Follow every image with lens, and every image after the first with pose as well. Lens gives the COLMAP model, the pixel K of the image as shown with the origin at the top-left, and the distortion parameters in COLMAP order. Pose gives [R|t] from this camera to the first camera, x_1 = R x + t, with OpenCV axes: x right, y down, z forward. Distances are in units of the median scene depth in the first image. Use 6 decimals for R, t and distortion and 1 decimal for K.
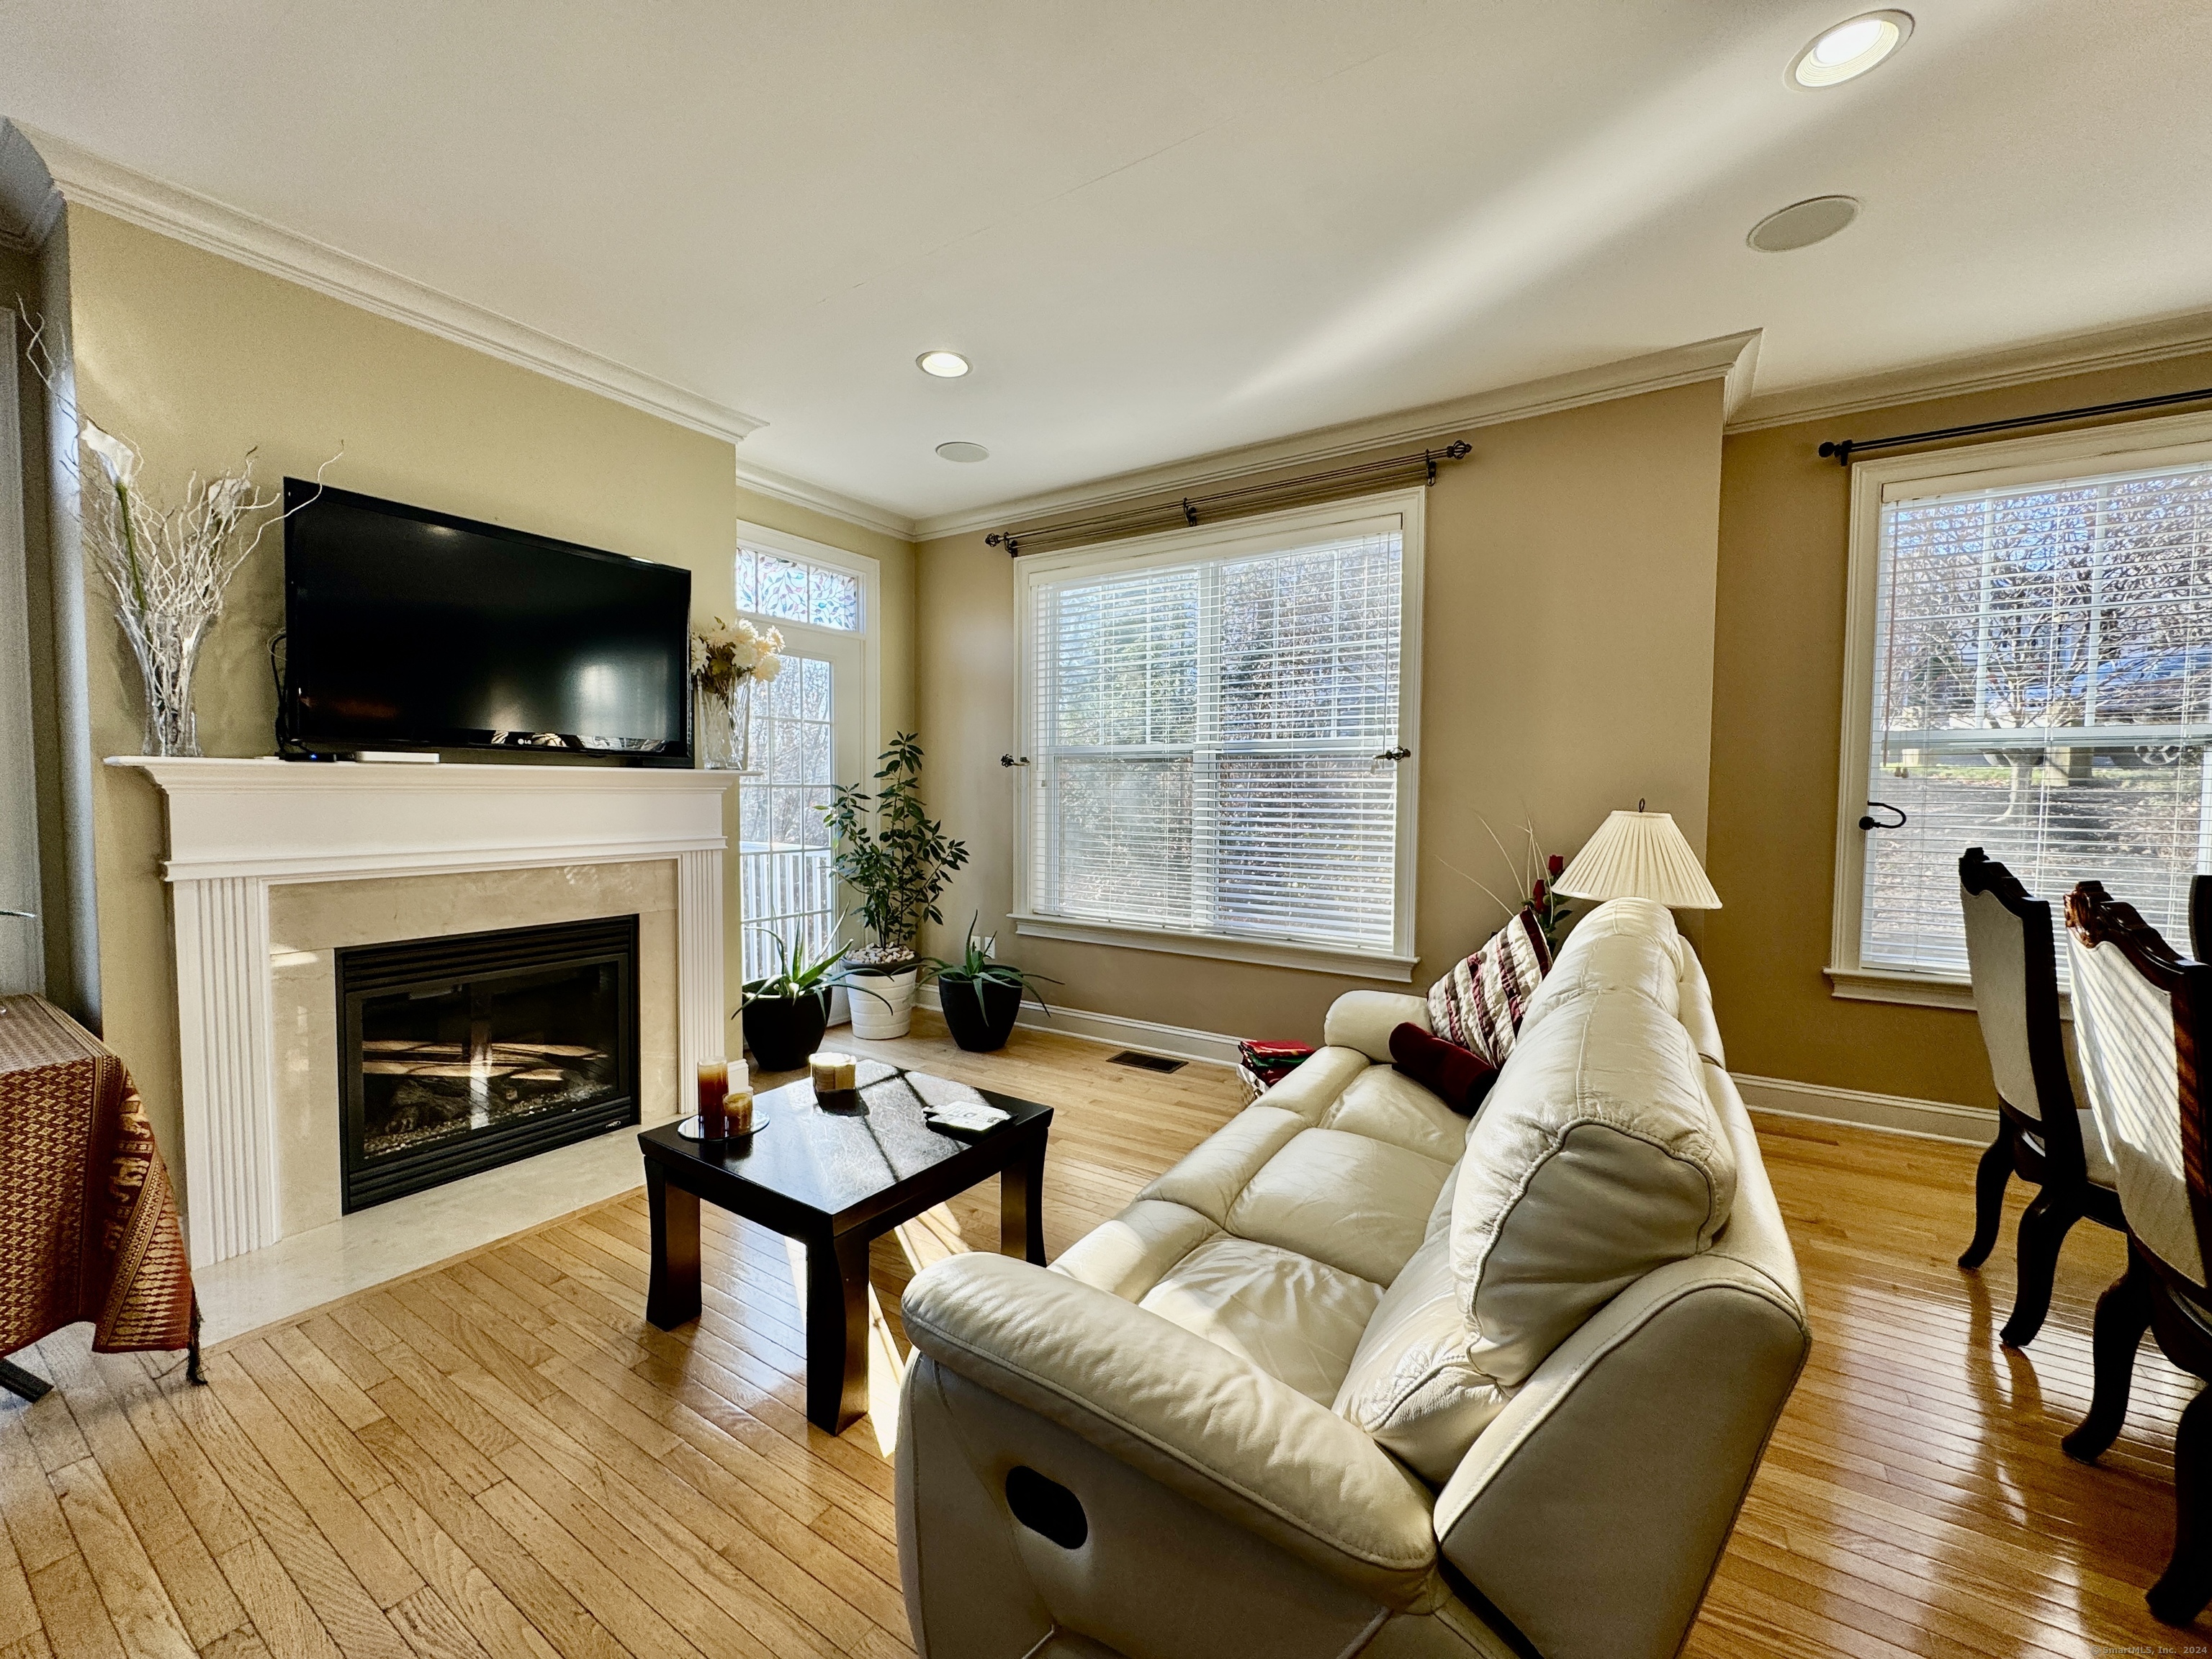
lens RADIAL K [[879.9, 0, 1107.8], [0, 879.9, 831.9], [0, 0, 1]] dist [-0.003340, 0.000326]
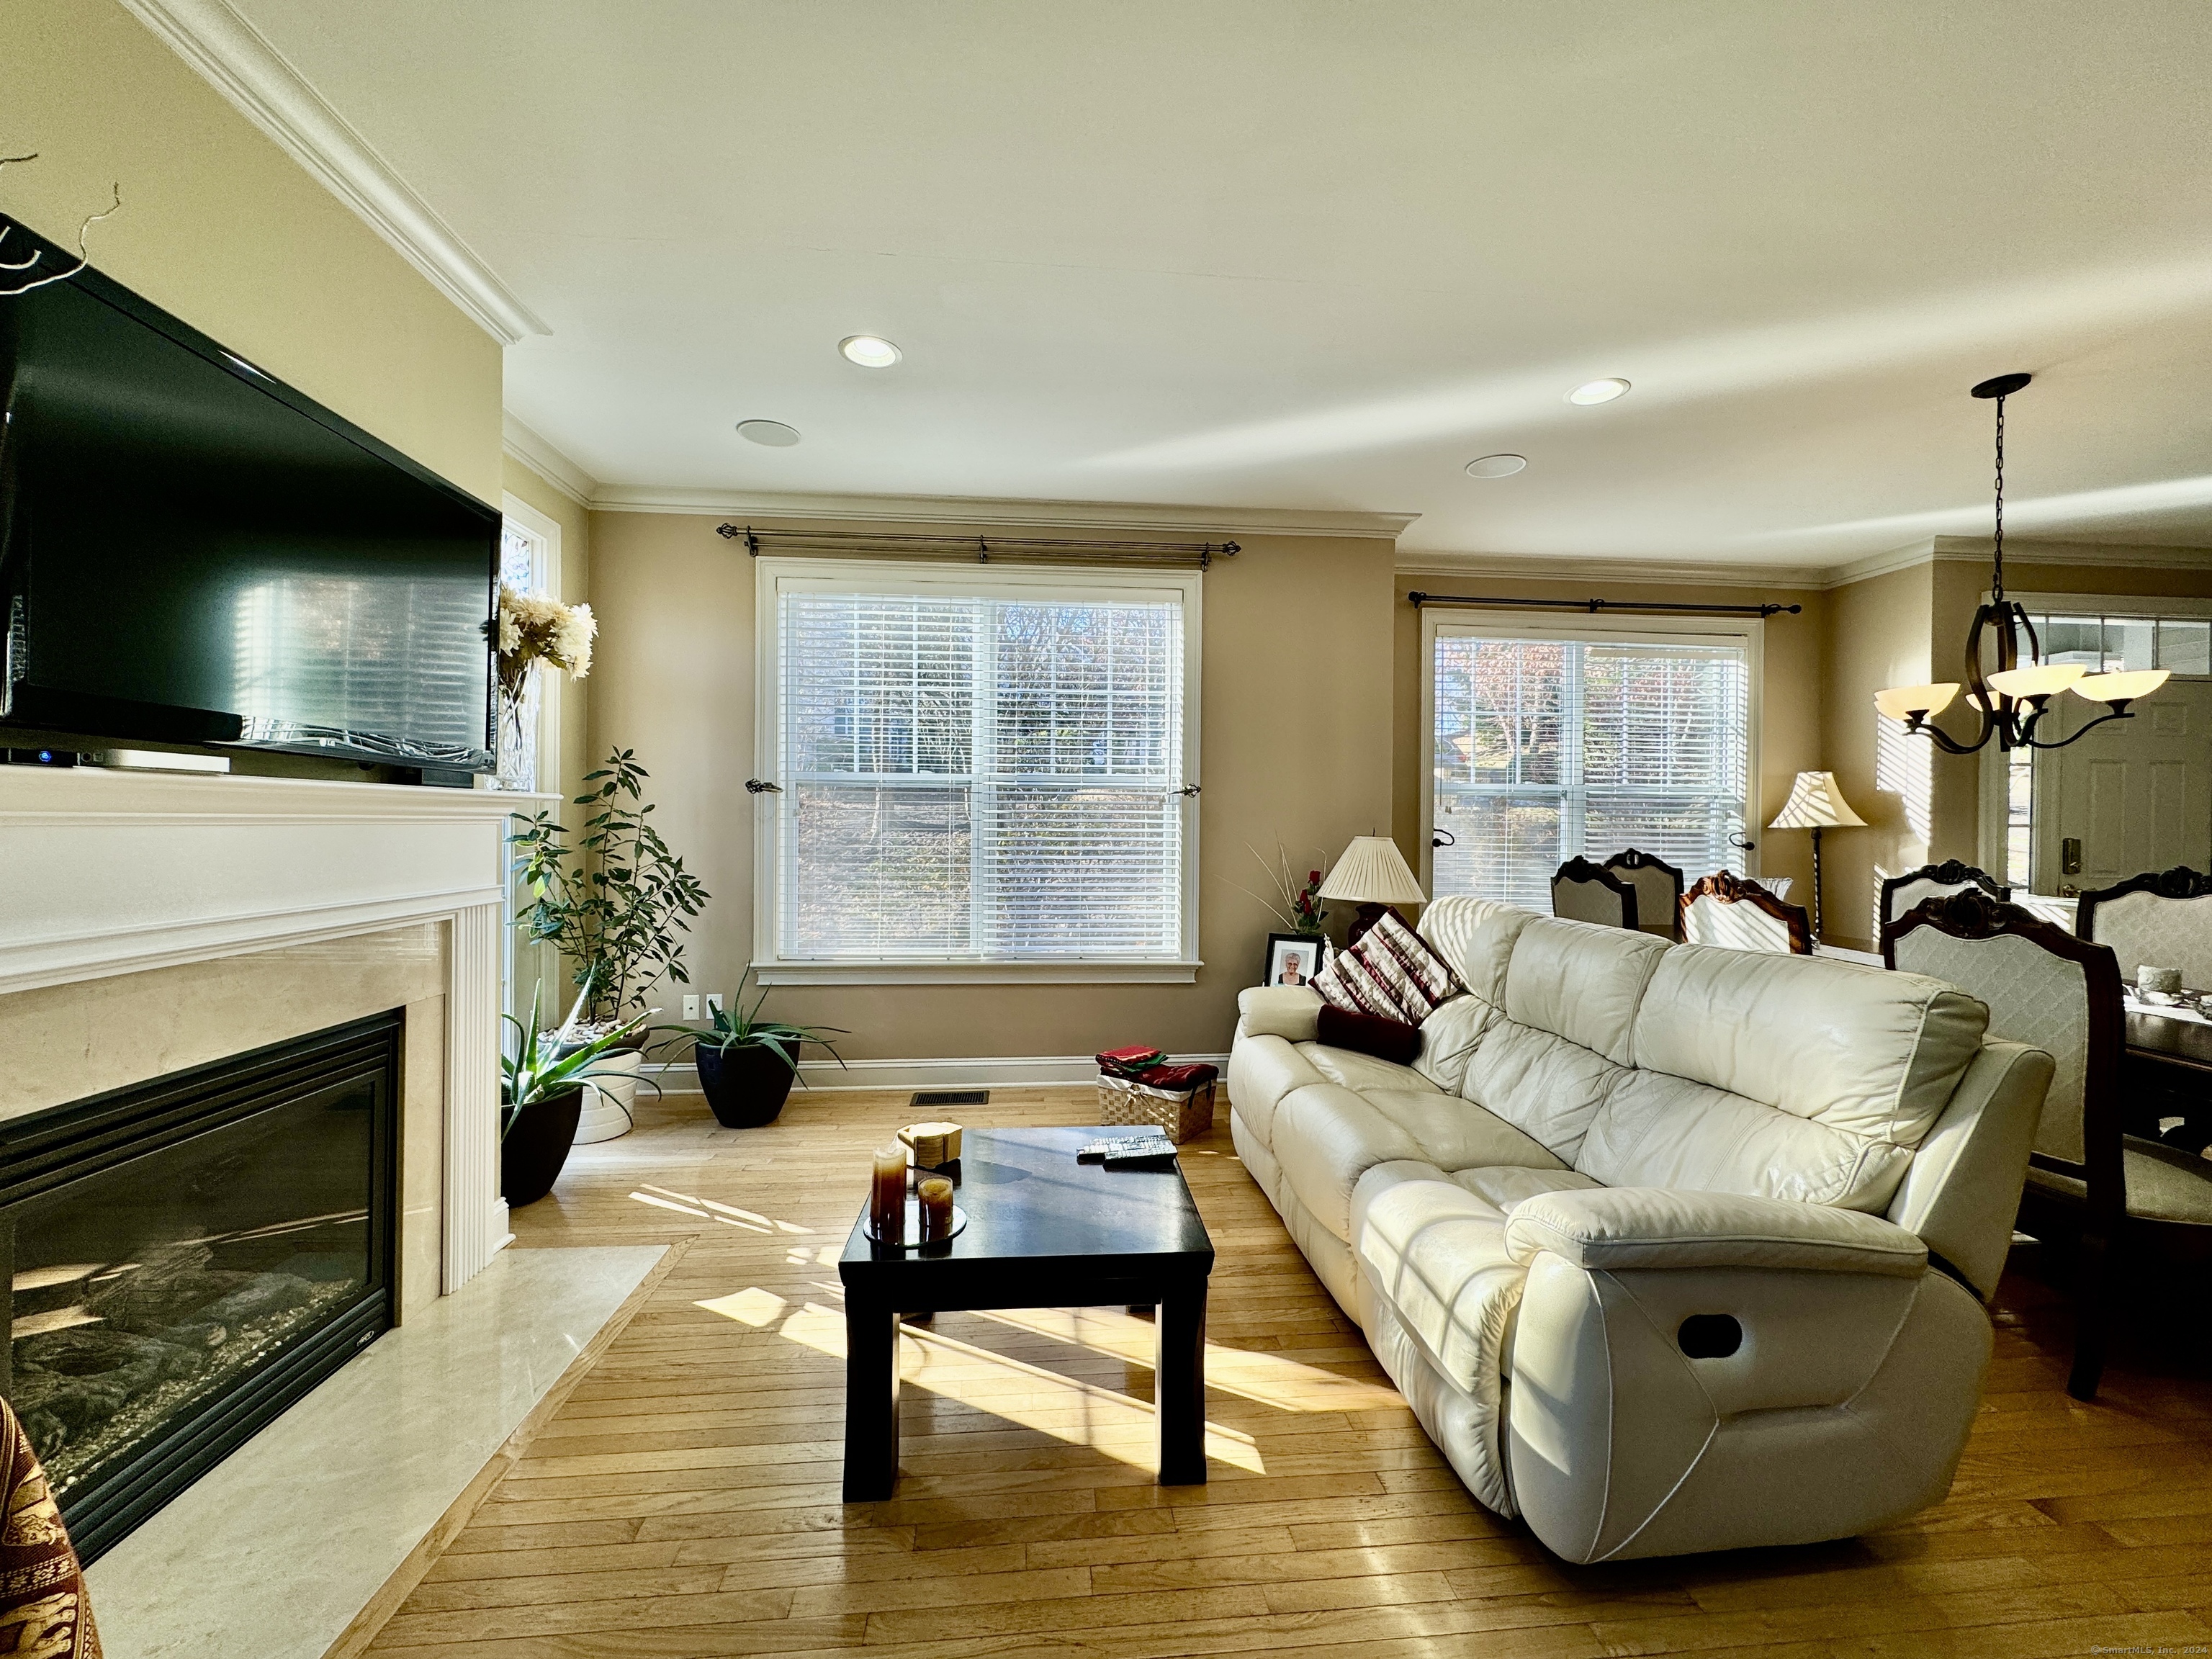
lens RADIAL K [[879.9, 0, 1105.3], [0, 879.9, 830.6], [0, 0, 1]] dist [-0.003340, 0.000326]
pose [[0.788170, -0.005932, 0.615430, -0.427318], [0.026927, 0.999328, -0.024853, -0.006780], [-0.614869, 0.036161, 0.787800, 0.117612]]
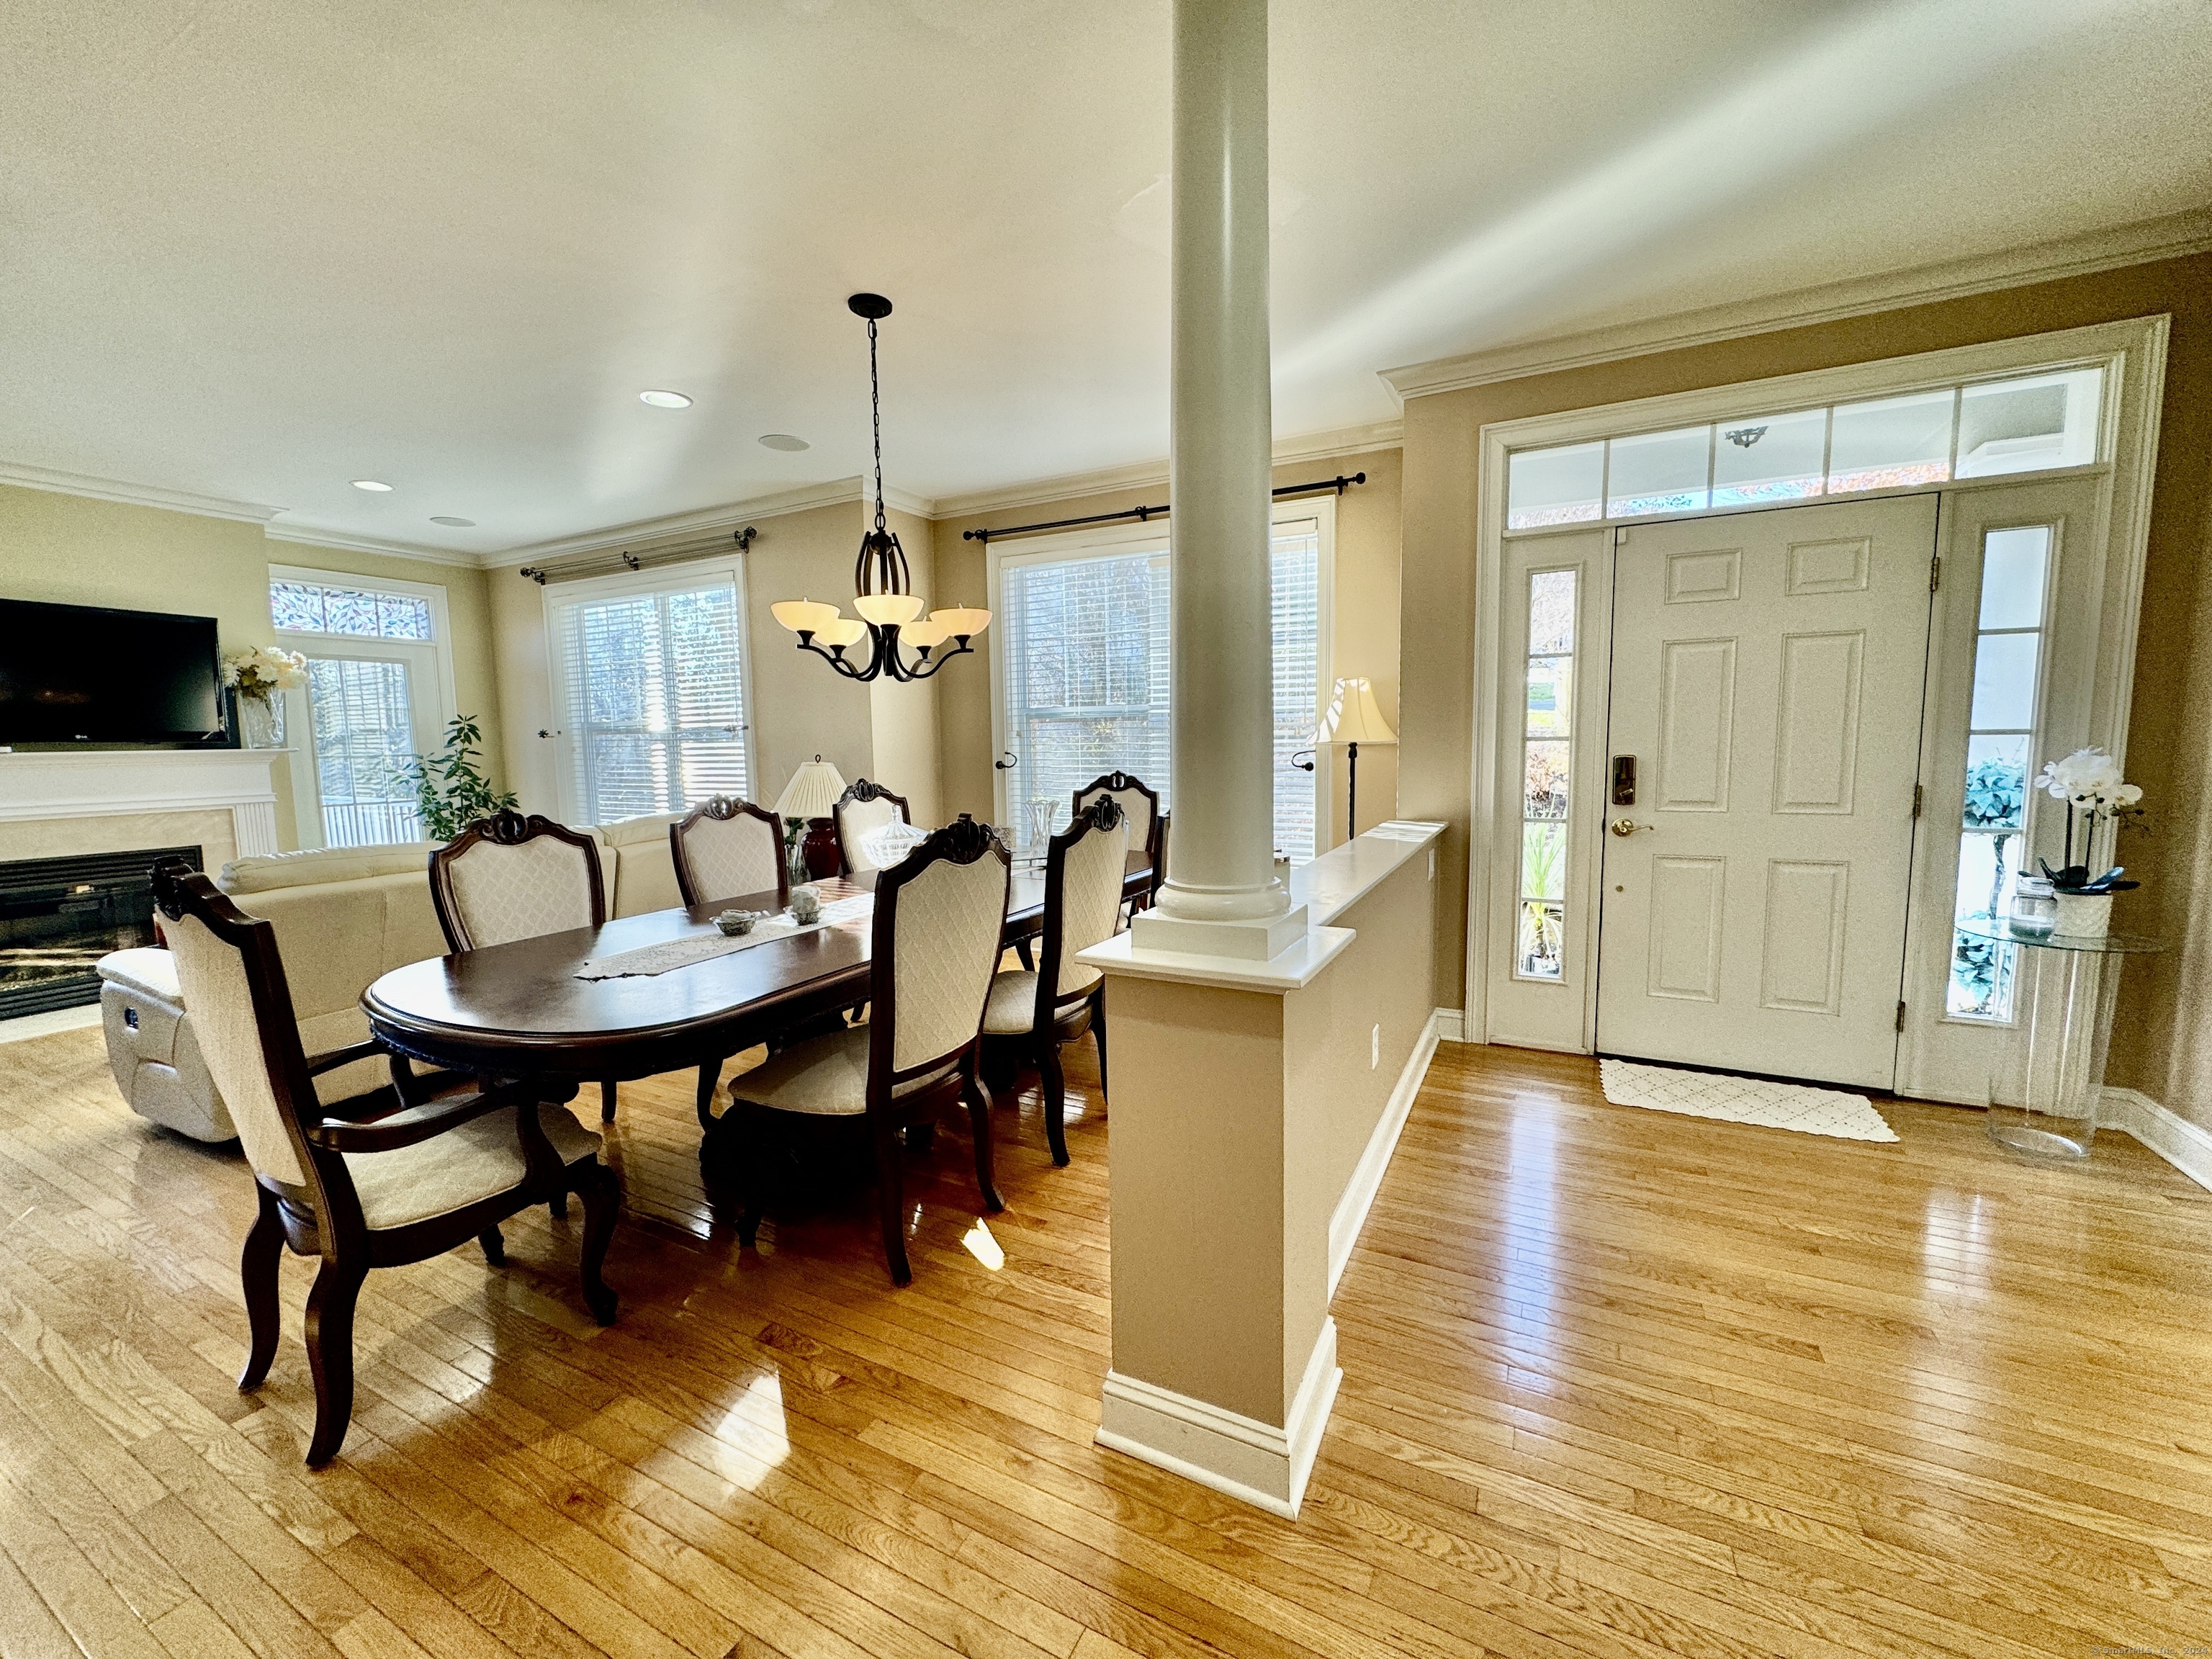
lens RADIAL K [[879.9, 0, 1109.2], [0, 879.9, 830.6], [0, 0, 1]] dist [-0.003340, 0.000326]
pose [[0.995027, -0.032697, 0.094089, 0.727410], [0.027507, 0.998055, 0.055941, 0.021287], [-0.095736, -0.053075, 0.993991, -0.540823]]
